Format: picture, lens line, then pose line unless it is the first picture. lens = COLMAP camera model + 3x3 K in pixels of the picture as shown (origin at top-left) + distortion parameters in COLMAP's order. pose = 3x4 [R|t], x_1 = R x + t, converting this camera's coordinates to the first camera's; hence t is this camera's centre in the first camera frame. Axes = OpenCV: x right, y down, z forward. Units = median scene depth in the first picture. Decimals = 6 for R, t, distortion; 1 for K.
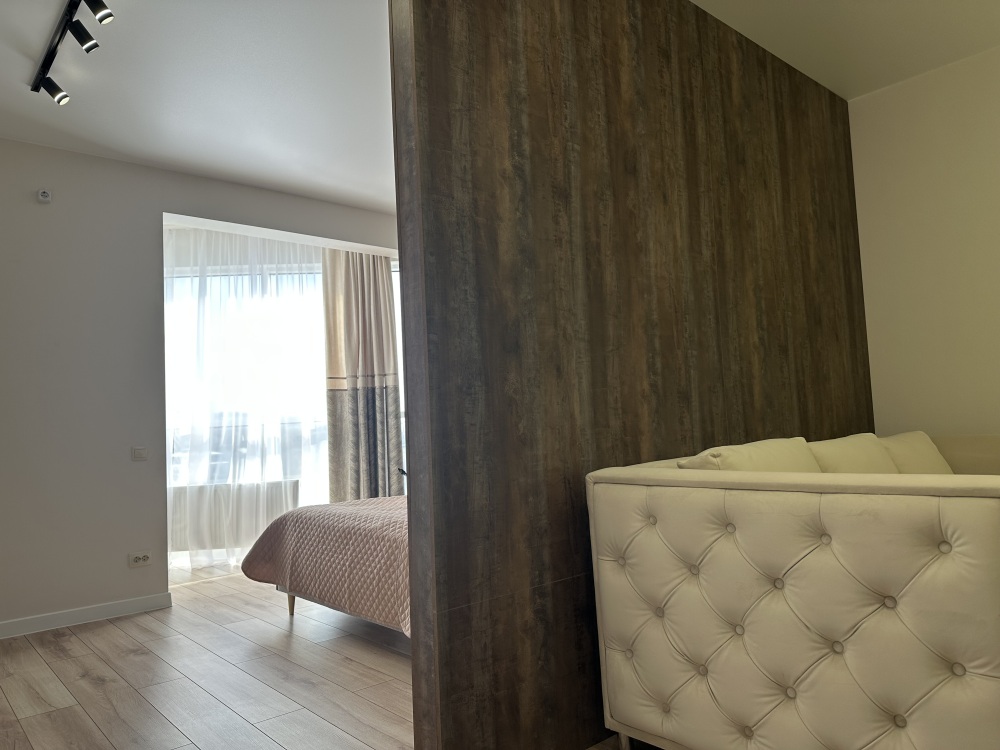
lens RADIAL K [[700.4, 0, 500.3], [0, 700.4, 368.9], [0, 0, 1]] dist [0.108591, -0.156068]
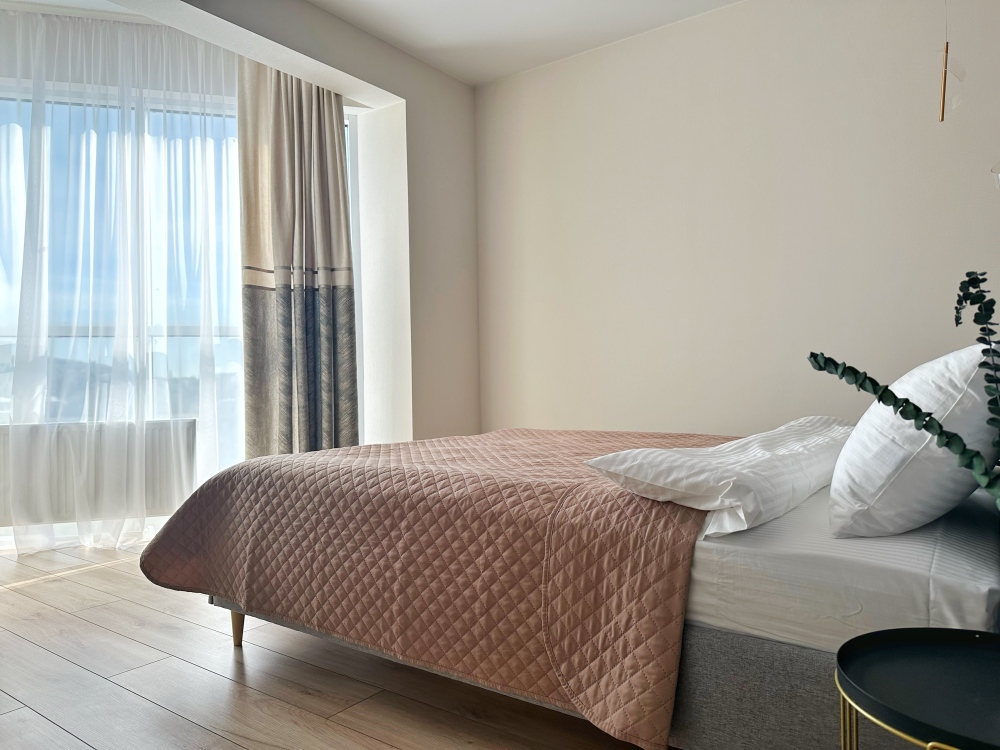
lens RADIAL K [[700.4, 0, 500.3], [0, 700.4, 368.9], [0, 0, 1]] dist [0.108591, -0.156068]
pose [[0.974696, 0.033082, 0.221071, -0.175989], [-0.046479, 0.997366, 0.055675, 0.067414], [-0.218647, -0.064542, 0.973667, 0.330819]]
